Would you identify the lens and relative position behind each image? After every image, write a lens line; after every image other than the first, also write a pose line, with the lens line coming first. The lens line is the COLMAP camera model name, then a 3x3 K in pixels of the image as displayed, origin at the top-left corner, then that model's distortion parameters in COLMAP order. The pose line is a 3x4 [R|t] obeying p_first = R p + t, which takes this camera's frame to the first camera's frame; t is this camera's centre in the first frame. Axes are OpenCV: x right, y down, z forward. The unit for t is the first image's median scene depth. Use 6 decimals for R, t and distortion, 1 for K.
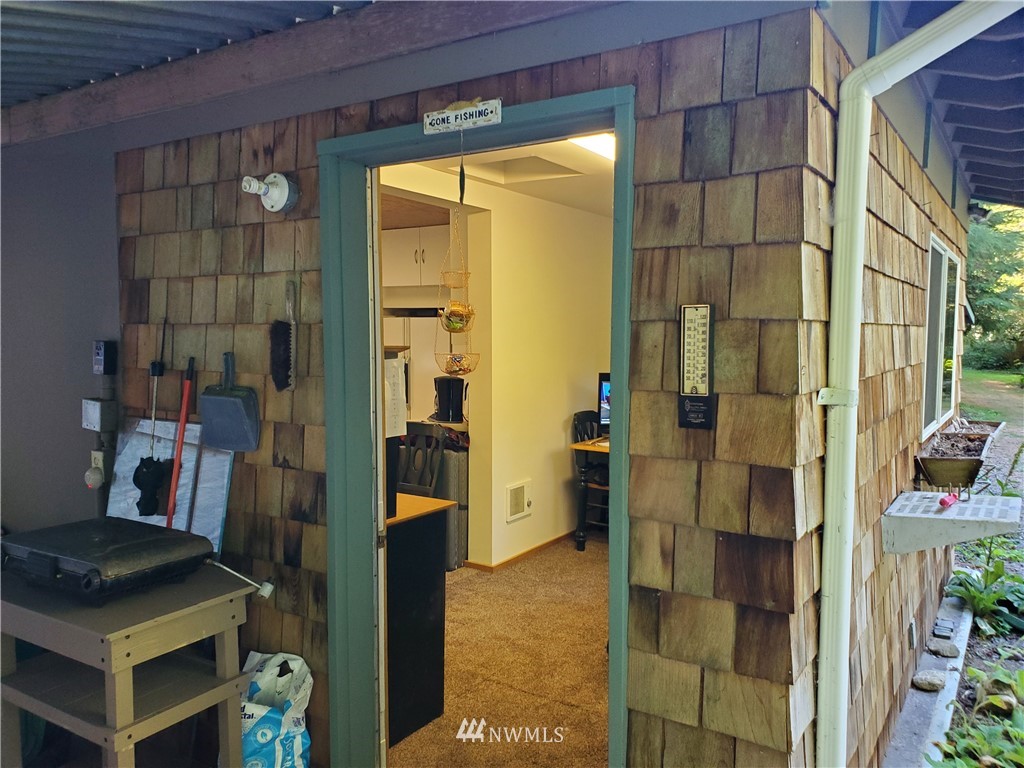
lens RADIAL K [[794.1, 0, 512.0], [0, 794.1, 384.0], [0, 0, 1]] dist [0.005050, 0.002970]
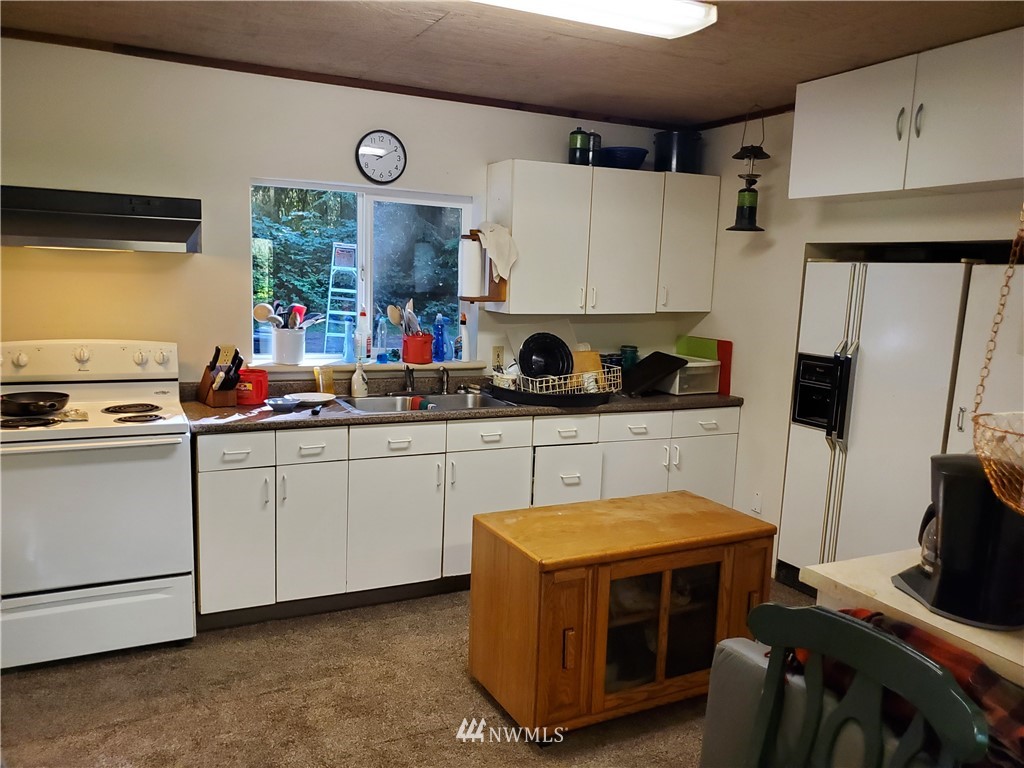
lens RADIAL K [[794.1, 0, 512.0], [0, 794.1, 384.0], [0, 0, 1]] dist [0.005050, 0.002970]
pose [[0.857059, 0.110119, -0.503312, -0.076217], [-0.084311, 0.993700, 0.073843, -0.037805], [0.508273, -0.020853, 0.860944, 0.578065]]
